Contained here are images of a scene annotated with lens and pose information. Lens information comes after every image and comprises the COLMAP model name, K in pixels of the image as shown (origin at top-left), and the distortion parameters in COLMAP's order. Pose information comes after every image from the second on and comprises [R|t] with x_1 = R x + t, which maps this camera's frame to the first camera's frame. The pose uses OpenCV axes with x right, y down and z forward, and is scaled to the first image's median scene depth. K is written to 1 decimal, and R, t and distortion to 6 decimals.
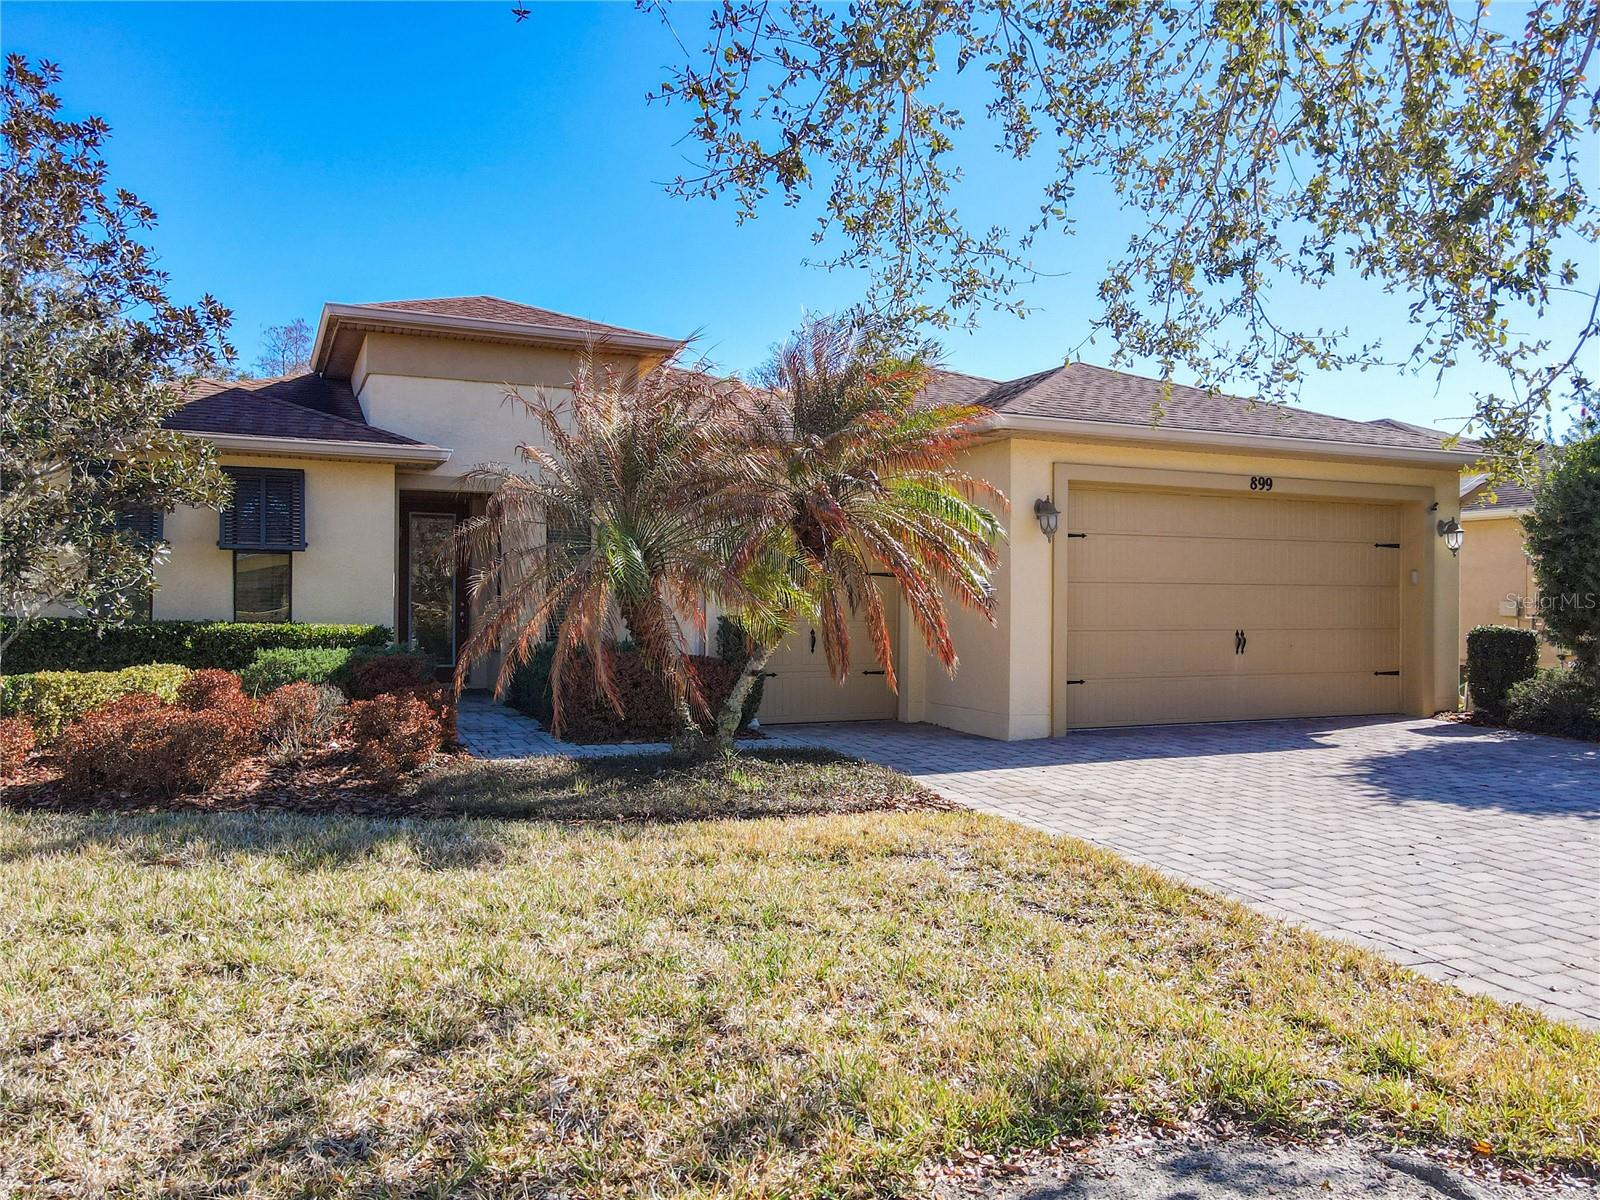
lens RADIAL K [[1119.0, 0, 800.0], [0, 1119.0, 600.0], [0, 0, 1]] dist [-0.001330, 0.007739]
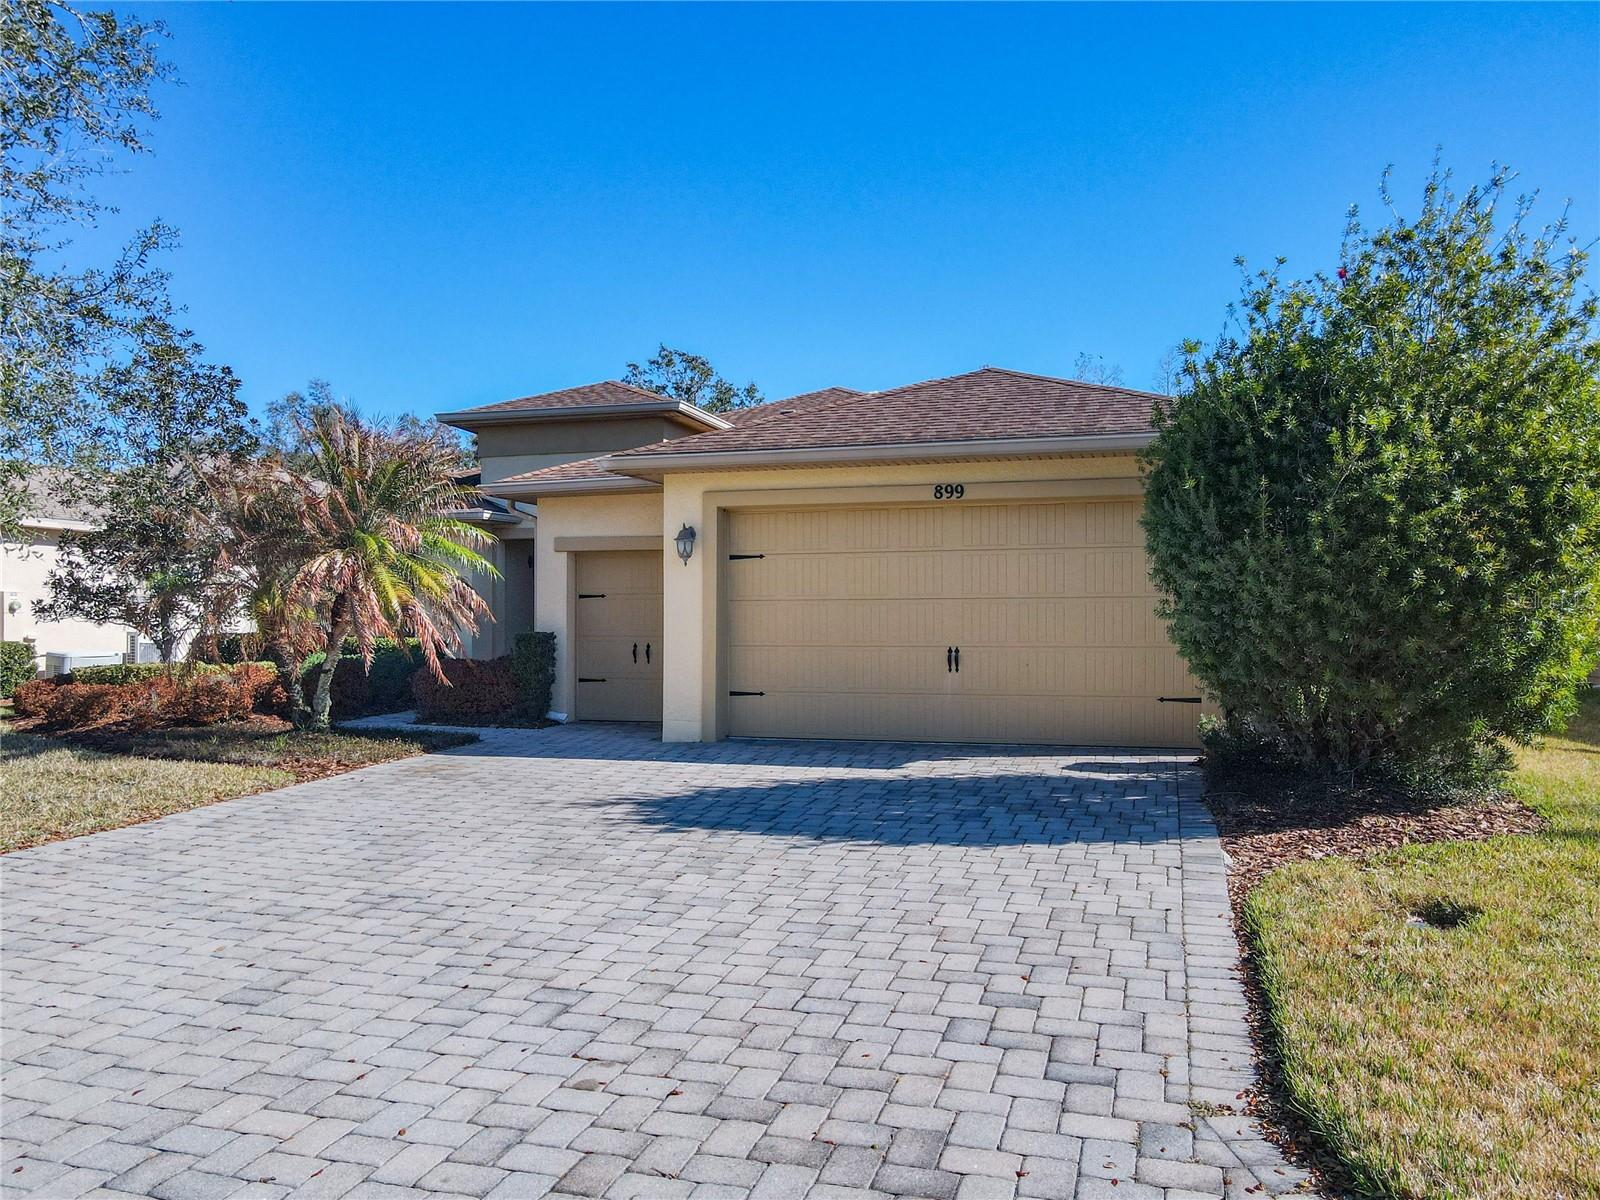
lens RADIAL K [[1119.0, 0, 800.0], [0, 1119.0, 600.0], [0, 0, 1]] dist [-0.001330, 0.007739]
pose [[0.771196, -0.018395, -0.636332, 0.920462], [0.010516, 0.999814, -0.016158, 0.001507], [0.636511, 0.005769, 0.771246, 0.193308]]
